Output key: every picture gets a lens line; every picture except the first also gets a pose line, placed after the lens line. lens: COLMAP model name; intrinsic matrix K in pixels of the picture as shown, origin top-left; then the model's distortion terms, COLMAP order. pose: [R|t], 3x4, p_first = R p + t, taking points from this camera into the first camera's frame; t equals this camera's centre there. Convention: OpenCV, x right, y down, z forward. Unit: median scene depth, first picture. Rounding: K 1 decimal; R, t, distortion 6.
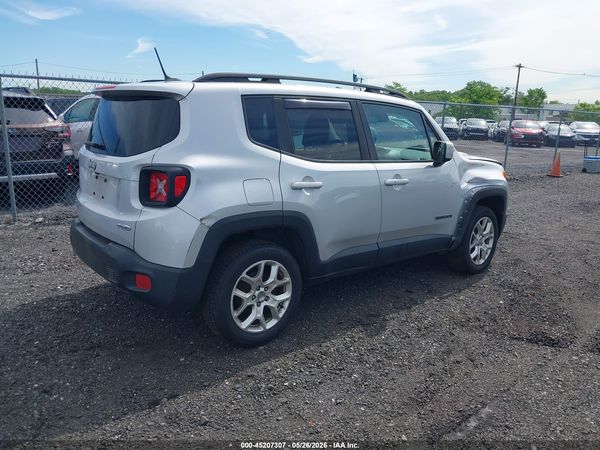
lens RADIAL K [[502.7, 0, 298.0], [0, 502.7, 244.4], [0, 0, 1]] dist [-0.048803, -0.000390]
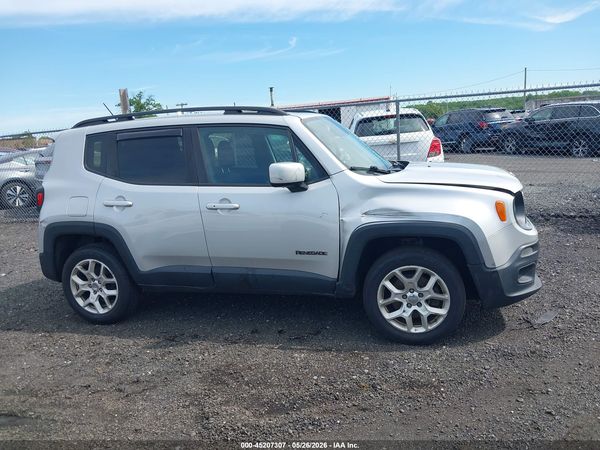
lens RADIAL K [[469.1, 0, 300.0], [0, 469.1, 225.0], [0, 0, 1]] dist [-0.006053, 0.001174]
pose [[0.564652, 0.107412, -0.818309, 1.153452], [-0.128850, 0.990810, 0.041145, -0.165949], [0.815209, 0.082207, 0.573303, 0.693832]]
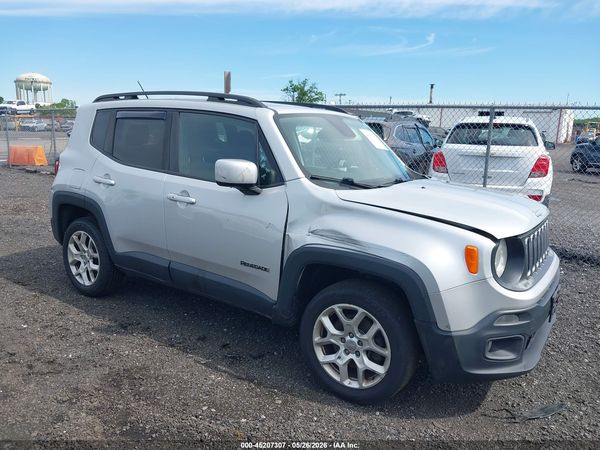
lens RADIAL K [[469.1, 0, 300.0], [0, 469.1, 225.0], [0, 0, 1]] dist [-0.006053, 0.001174]
pose [[0.283882, 0.188861, -0.940076, 1.188570], [-0.267094, 0.957182, 0.111641, -0.261263], [0.920908, 0.219395, 0.322171, 1.061934]]
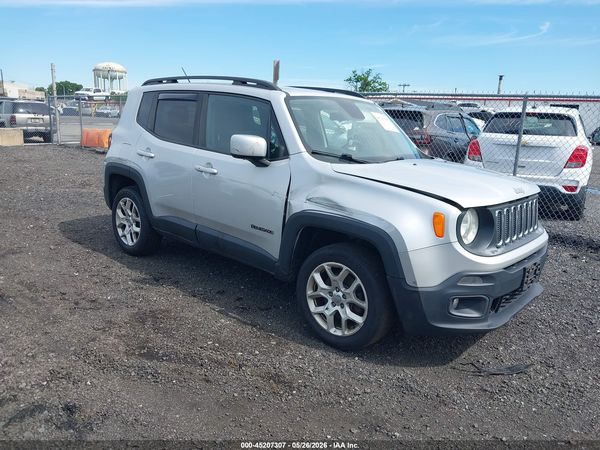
lens RADIAL K [[465.4, 0, 303.4], [0, 465.4, 225.1], [0, 0, 1]] dist [0.001292, -0.002956]
pose [[0.166897, 0.219430, -0.961247, 1.327865], [-0.291413, 0.942344, 0.164518, -0.264808], [0.941926, 0.252662, 0.221219, 1.141465]]
